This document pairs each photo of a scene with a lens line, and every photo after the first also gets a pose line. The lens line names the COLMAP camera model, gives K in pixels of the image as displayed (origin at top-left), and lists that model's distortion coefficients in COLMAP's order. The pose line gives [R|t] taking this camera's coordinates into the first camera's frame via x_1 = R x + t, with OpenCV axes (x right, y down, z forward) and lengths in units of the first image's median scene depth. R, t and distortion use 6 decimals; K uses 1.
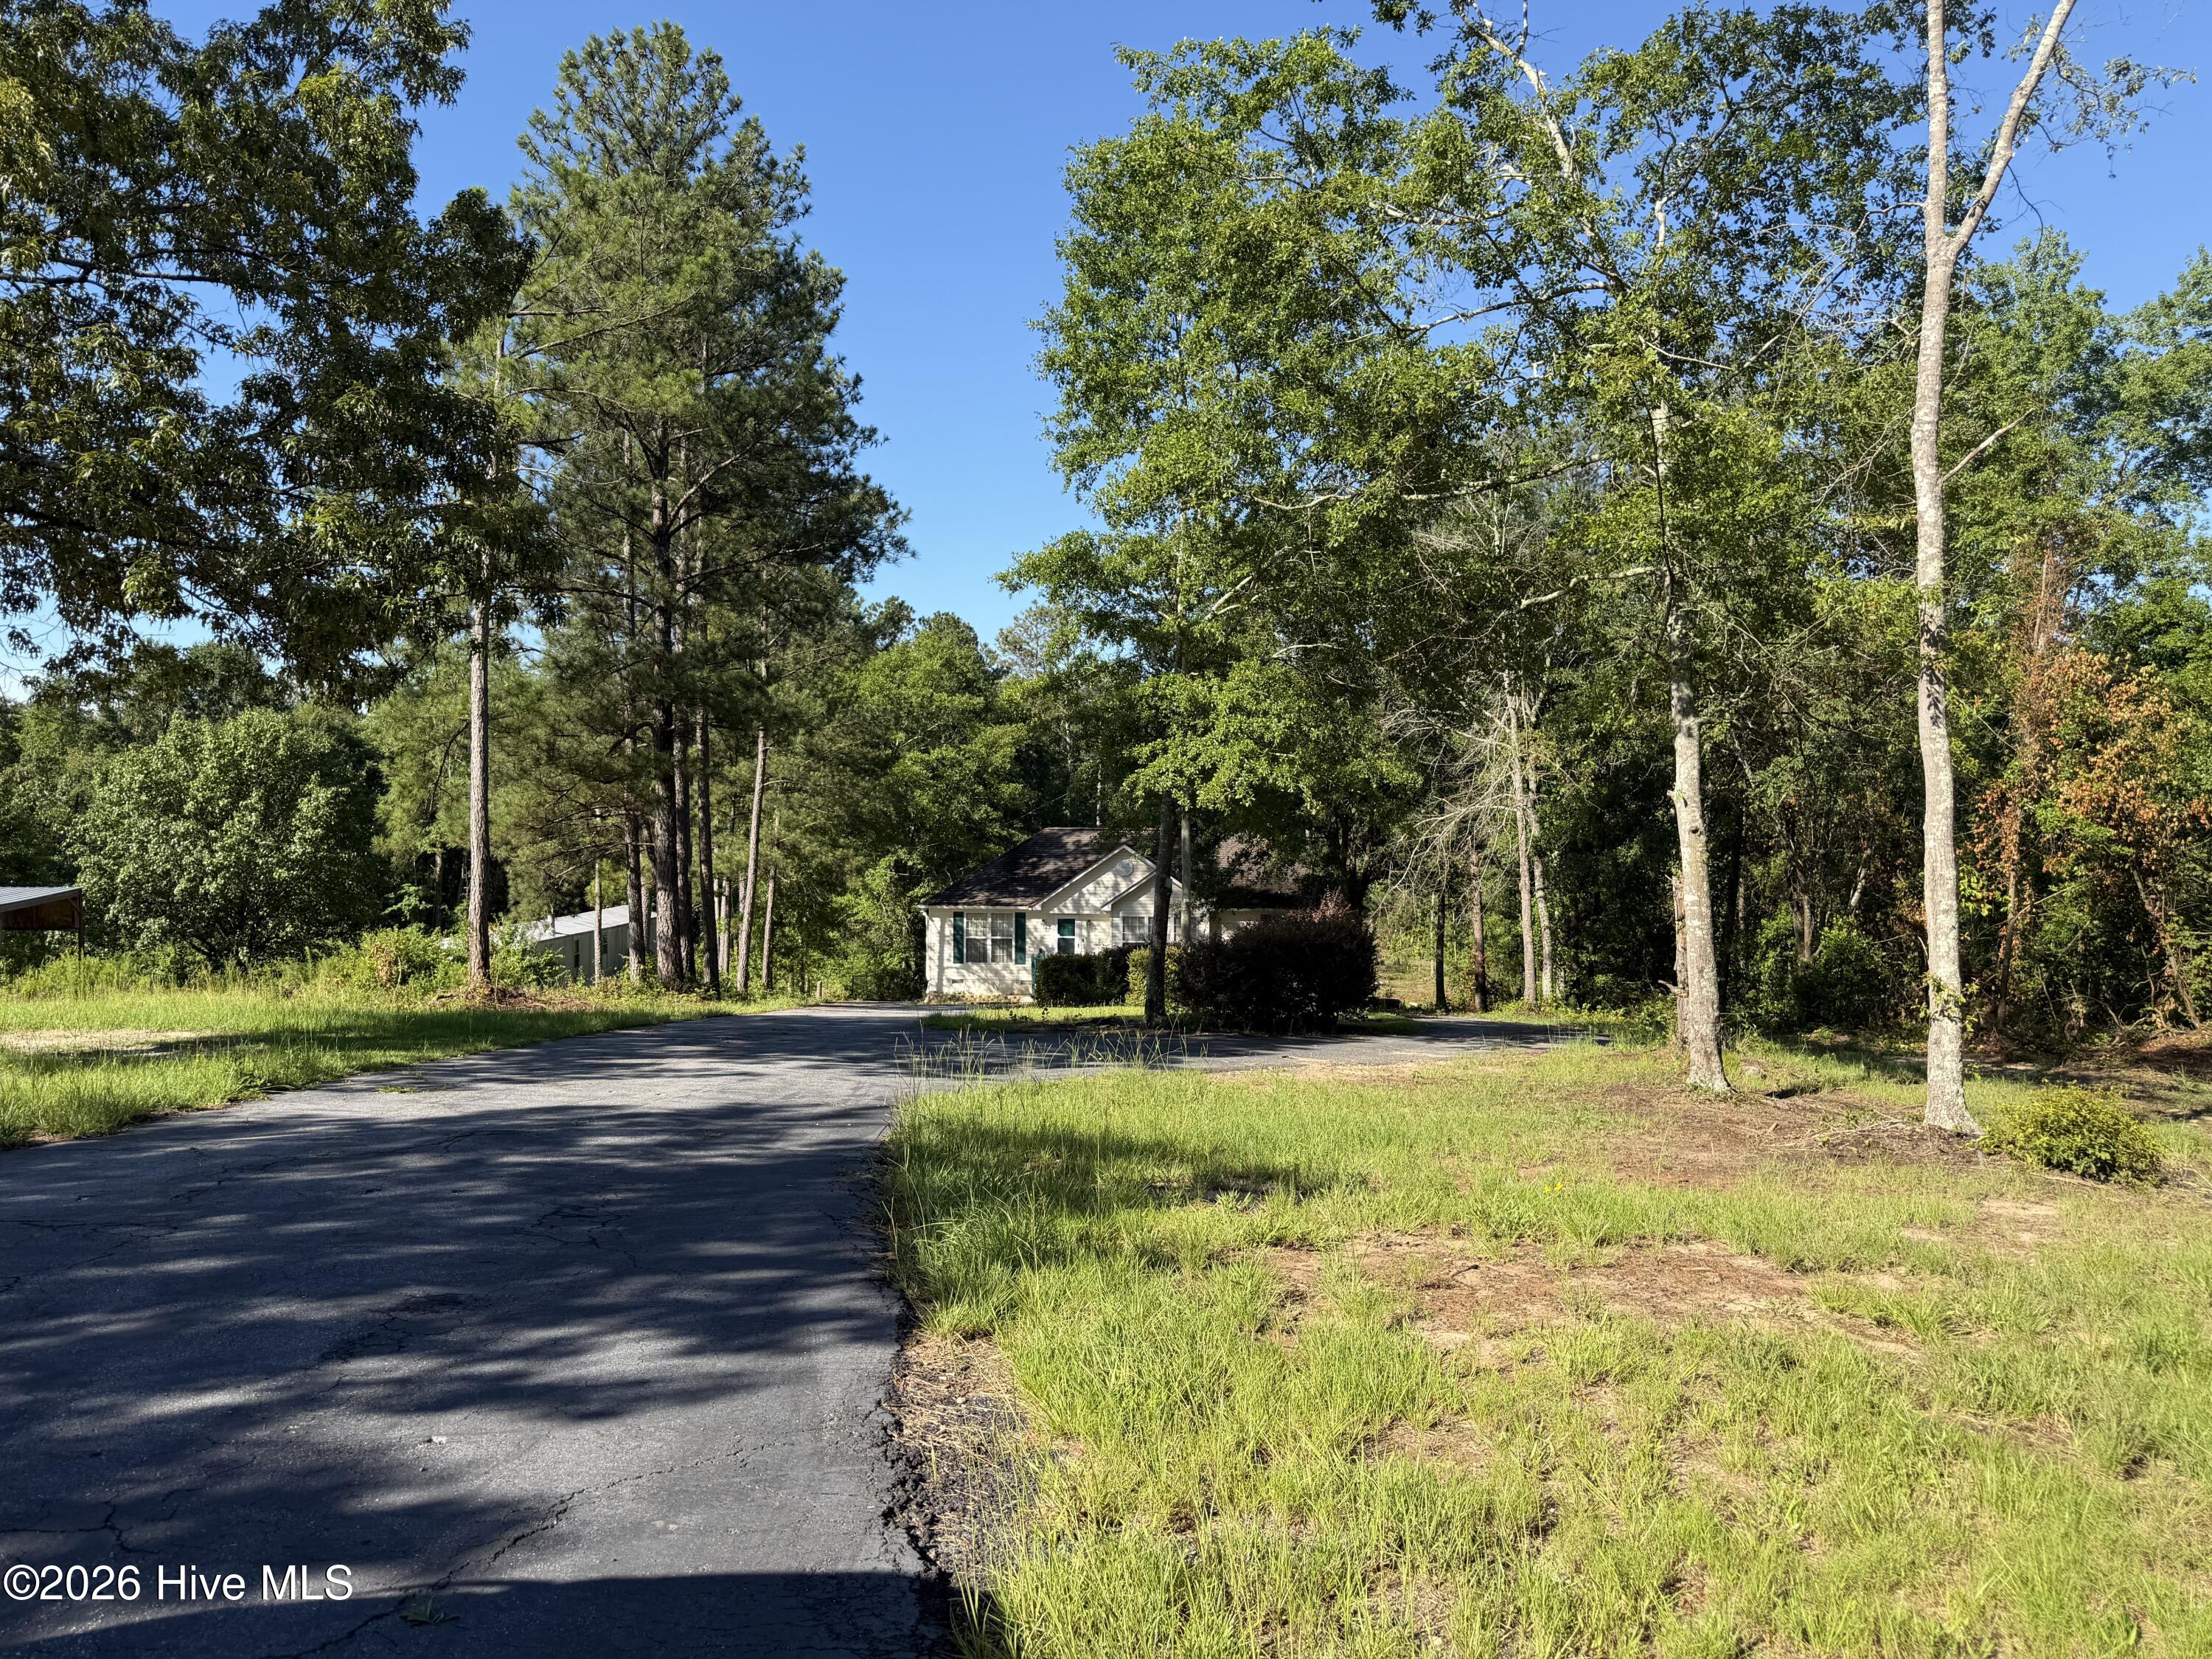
lens RADIAL K [[1612.2, 0, 1108.7], [0, 1612.2, 837.3], [0, 0, 1]] dist [0.091758, -0.000226]
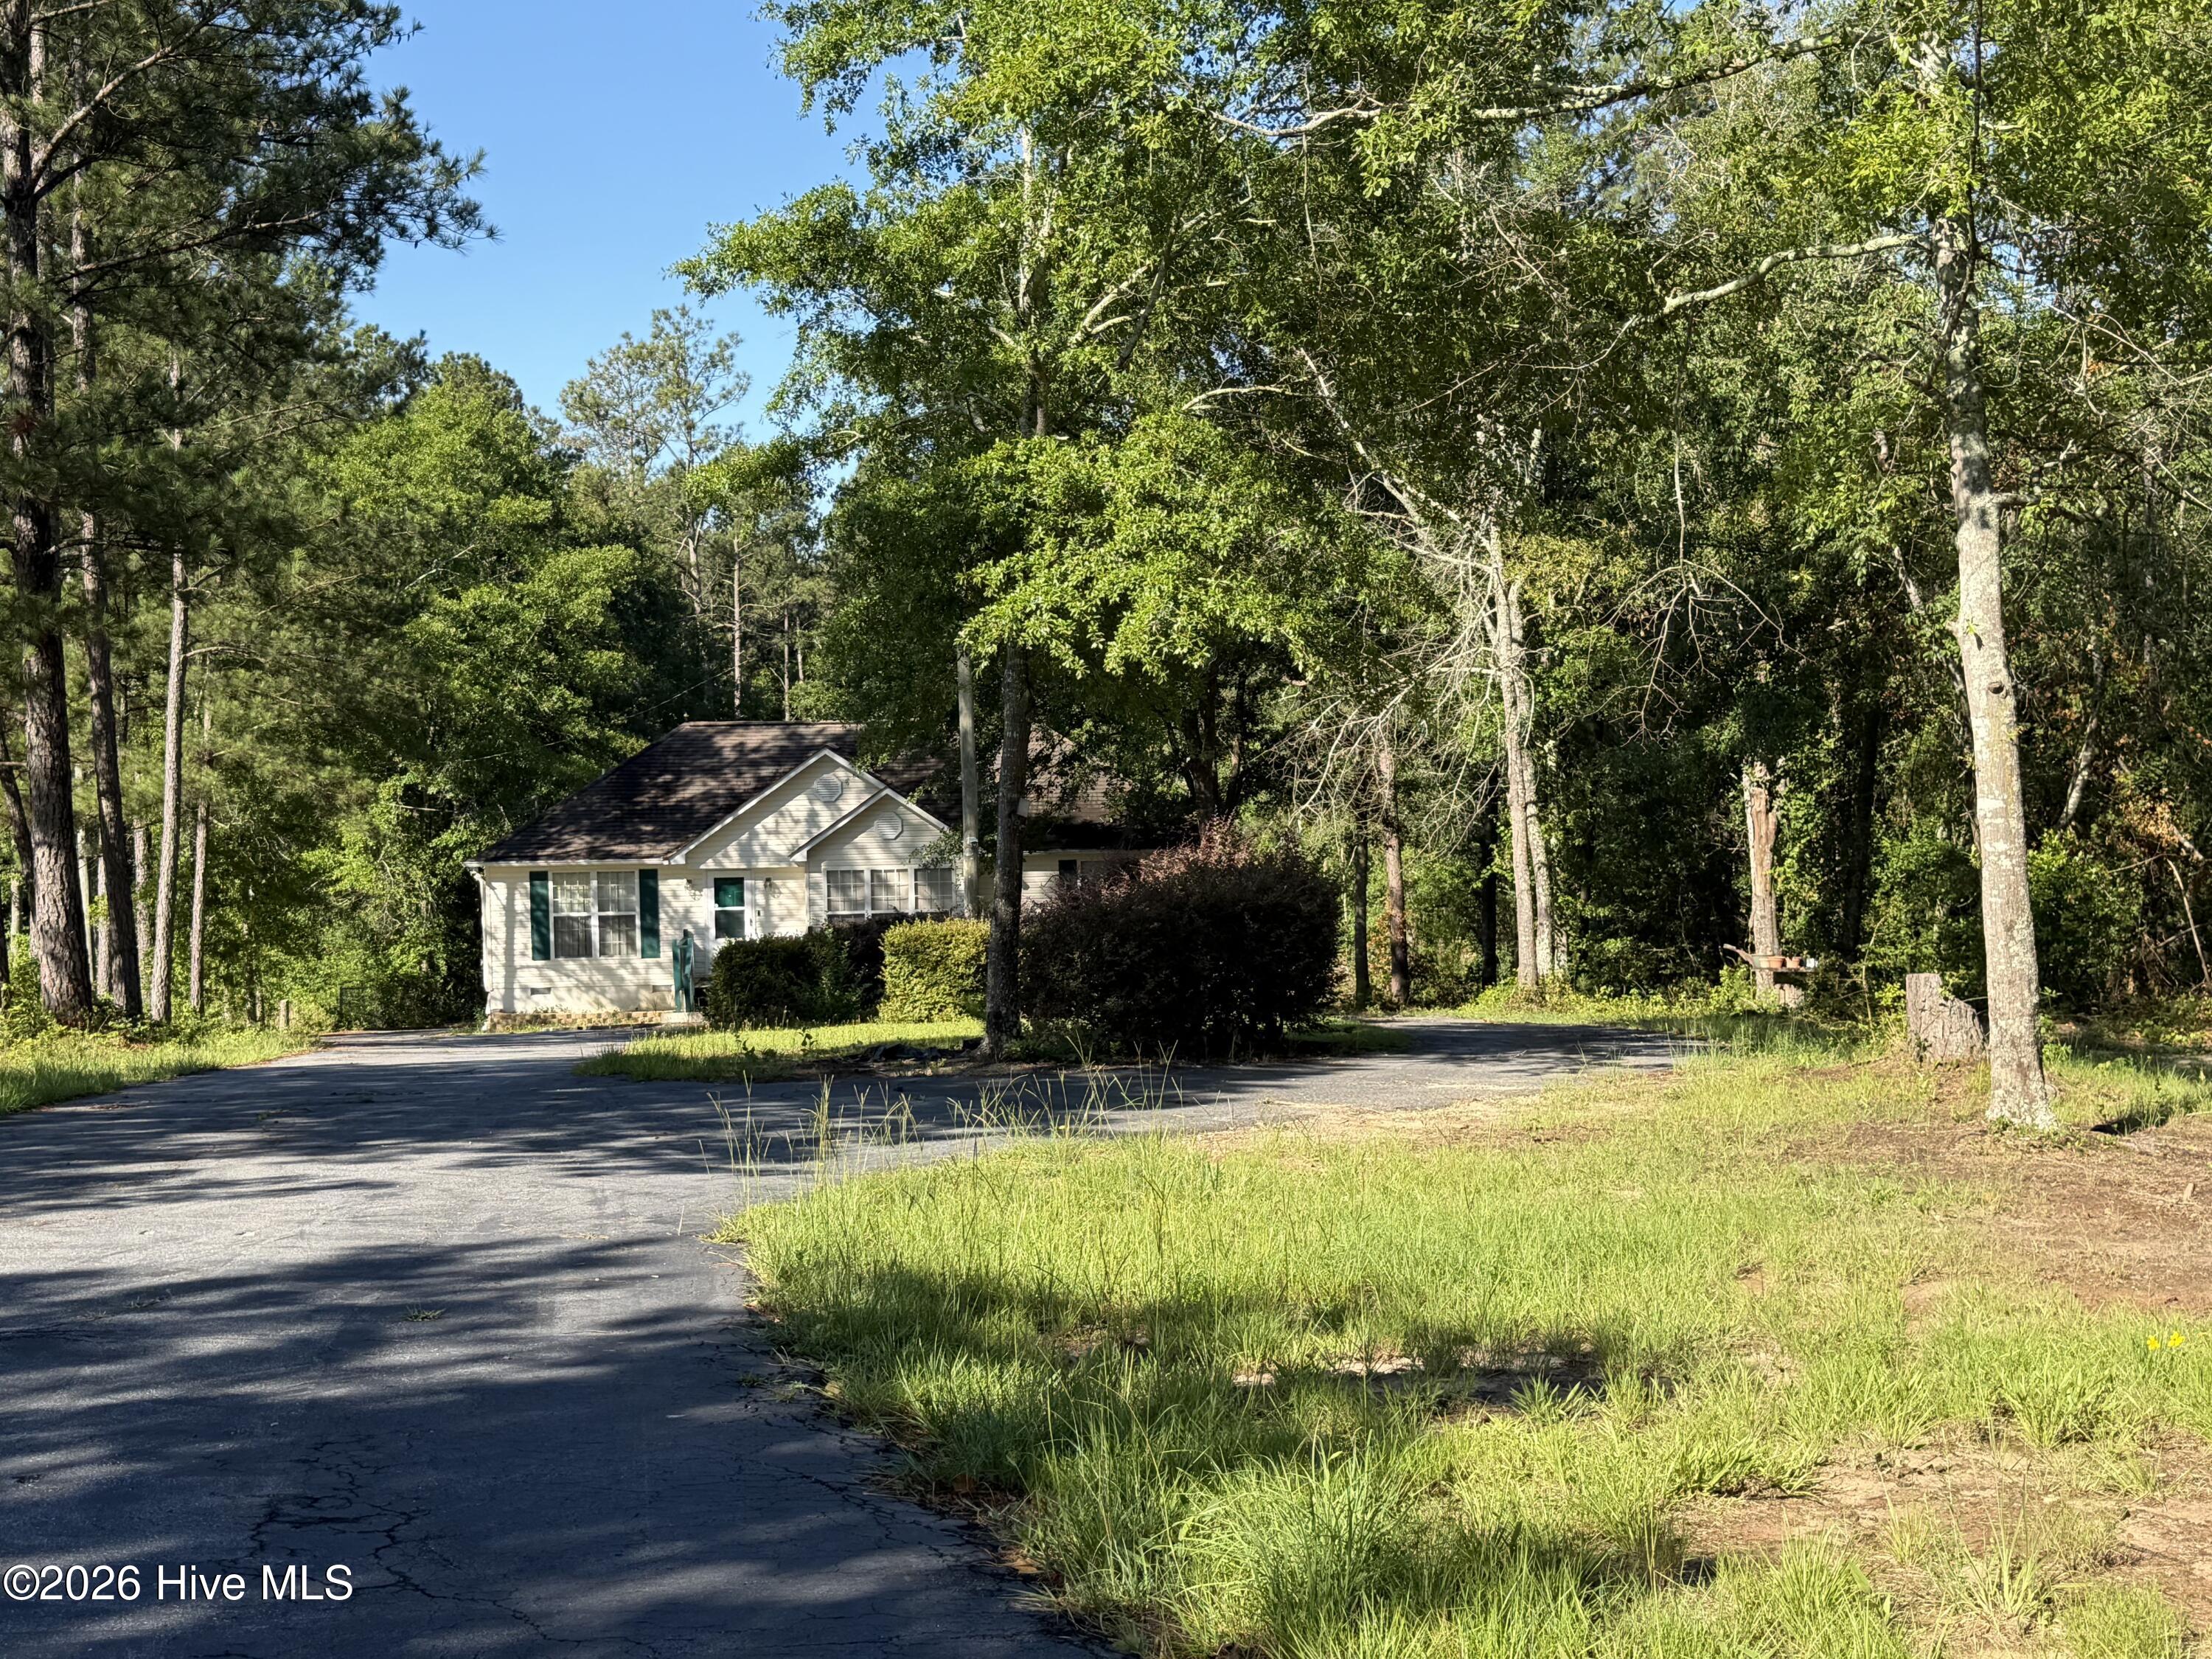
lens RADIAL K [[2640.4, 0, 1106.0], [0, 2640.4, 829.5], [0, 0, 1]] dist [0.189567, -0.480713]
pose [[0.989218, -0.029155, 0.143516, -0.032335], [0.024084, 0.999027, 0.036943, 0.001105], [-0.144454, -0.033088, 0.988958, 0.031939]]
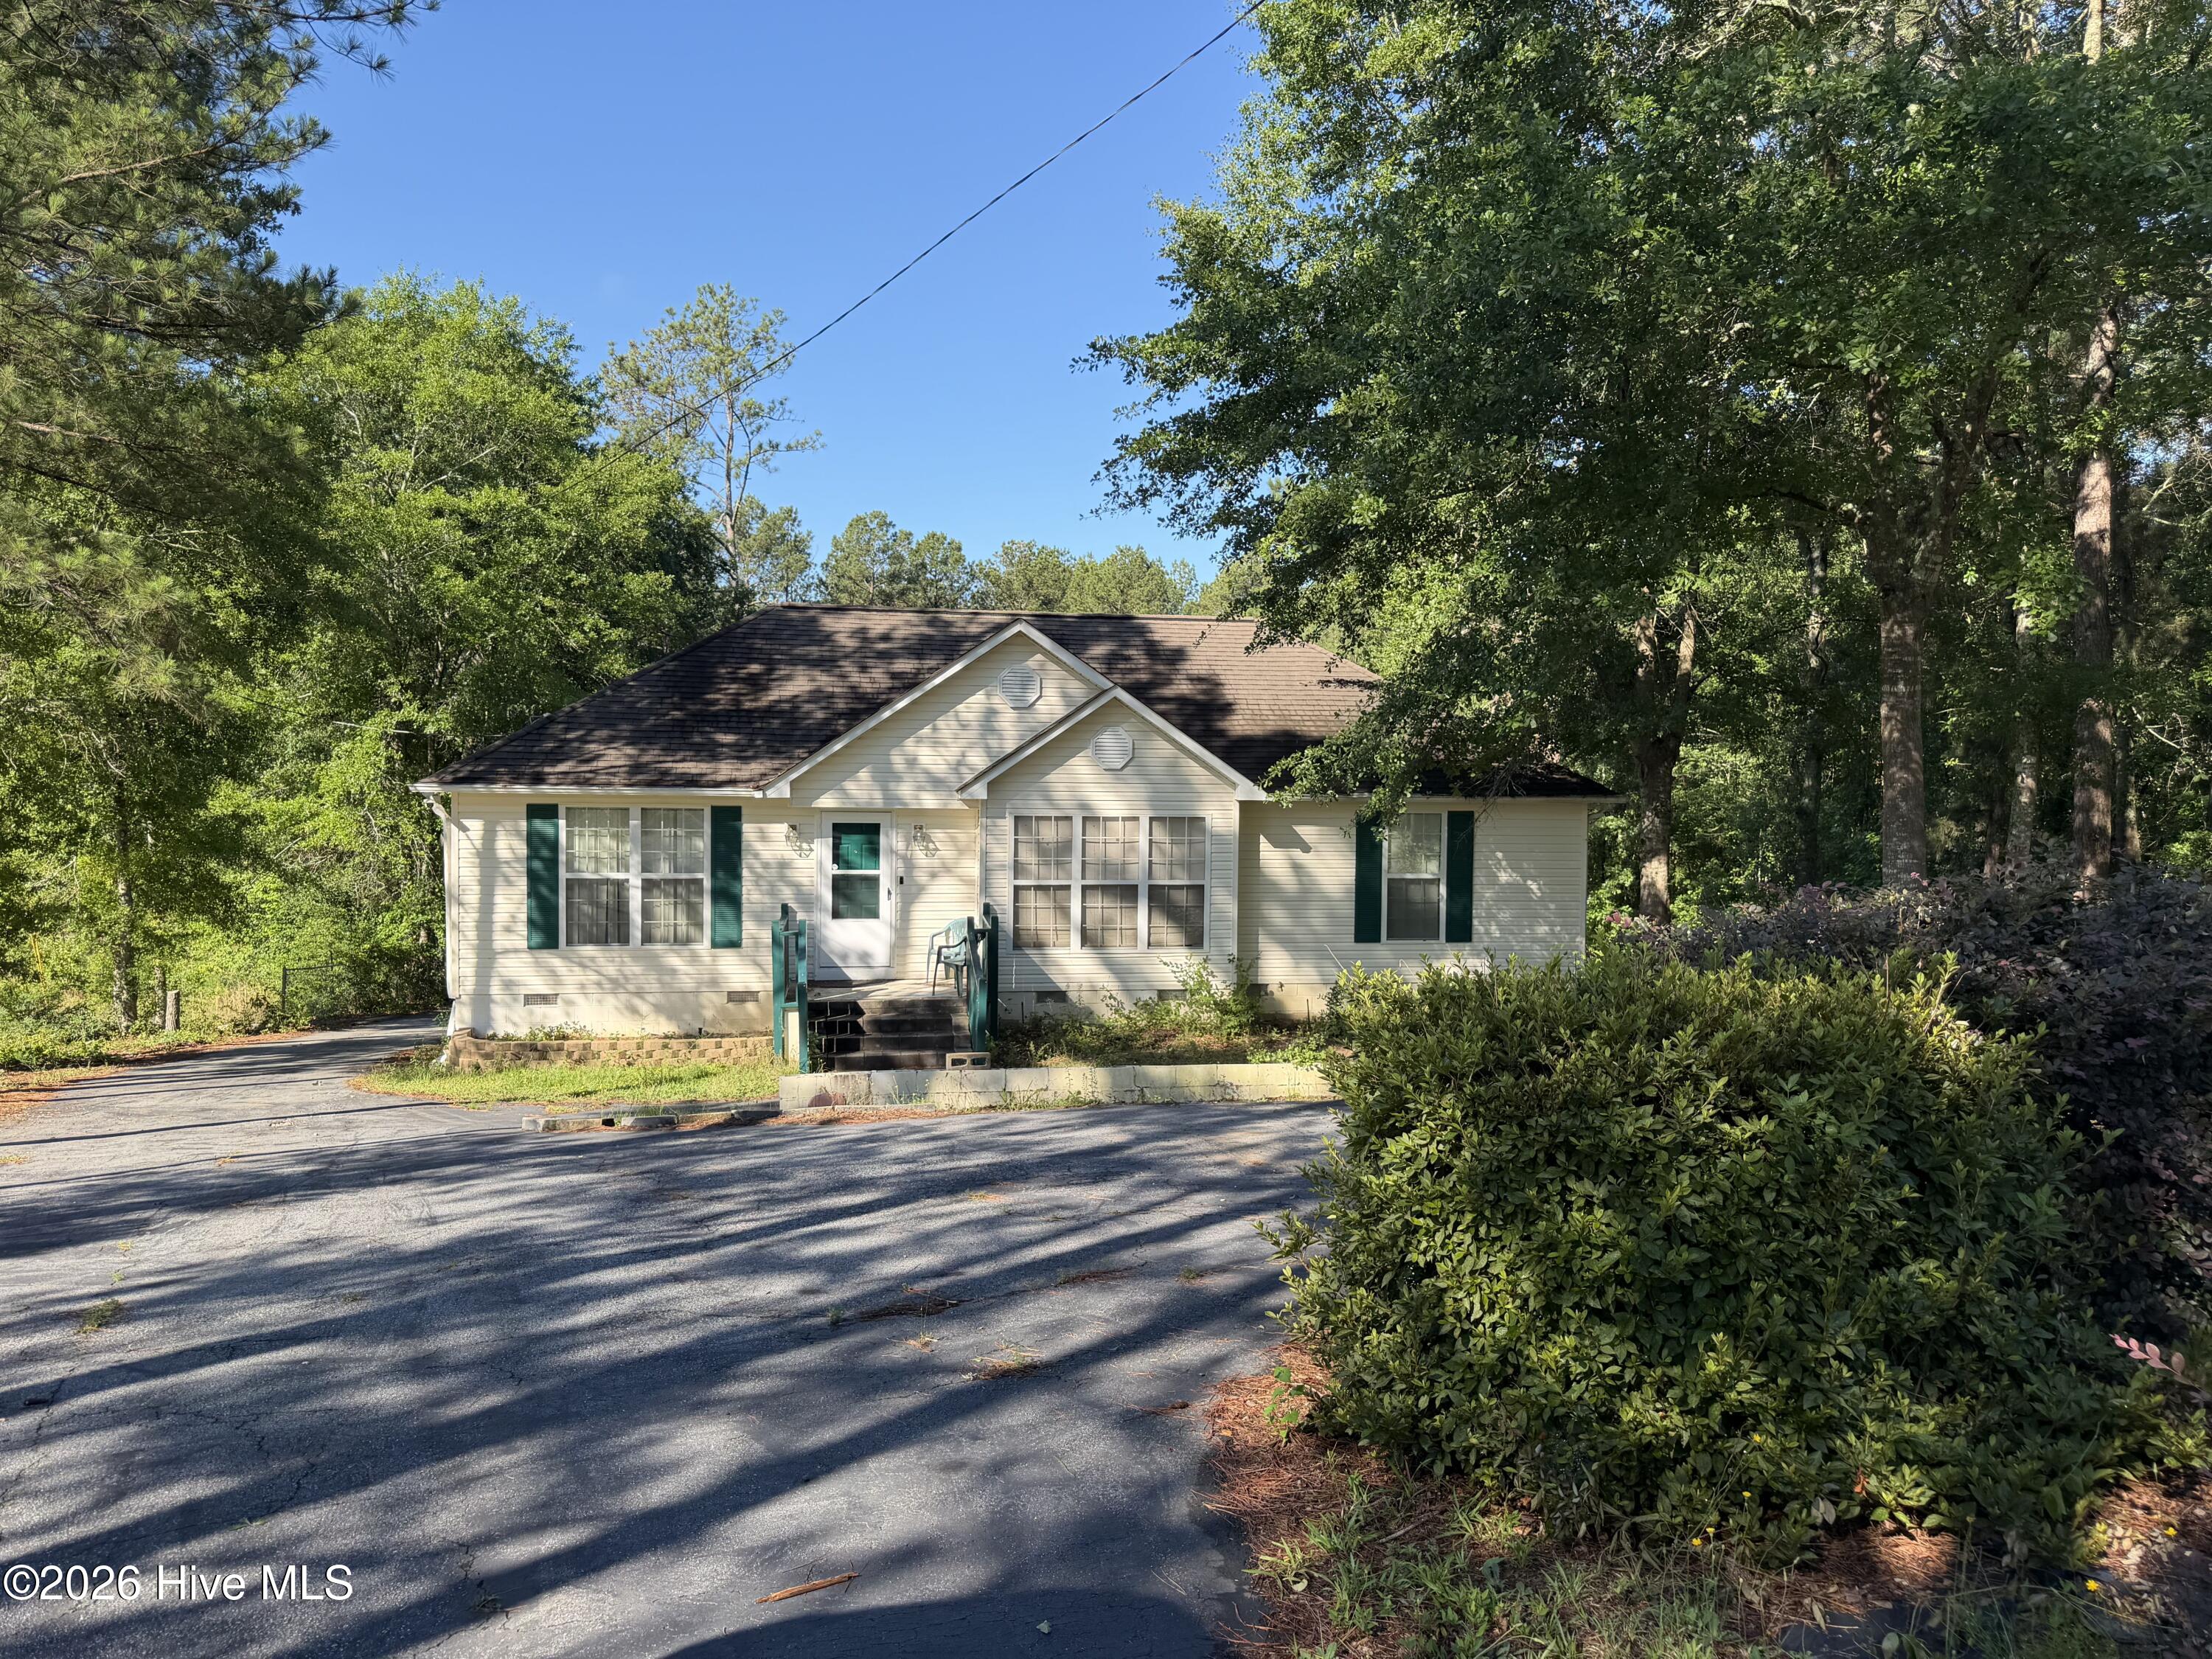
lens RADIAL K [[1612.2, 0, 1108.7], [0, 1612.2, 837.3], [0, 0, 1]] dist [0.091758, -0.000226]
pose [[0.969844, -0.005233, 0.243672, -0.068837], [-0.003115, 0.999422, 0.033862, 0.047491], [-0.243708, -0.033600, 0.969266, 0.716245]]
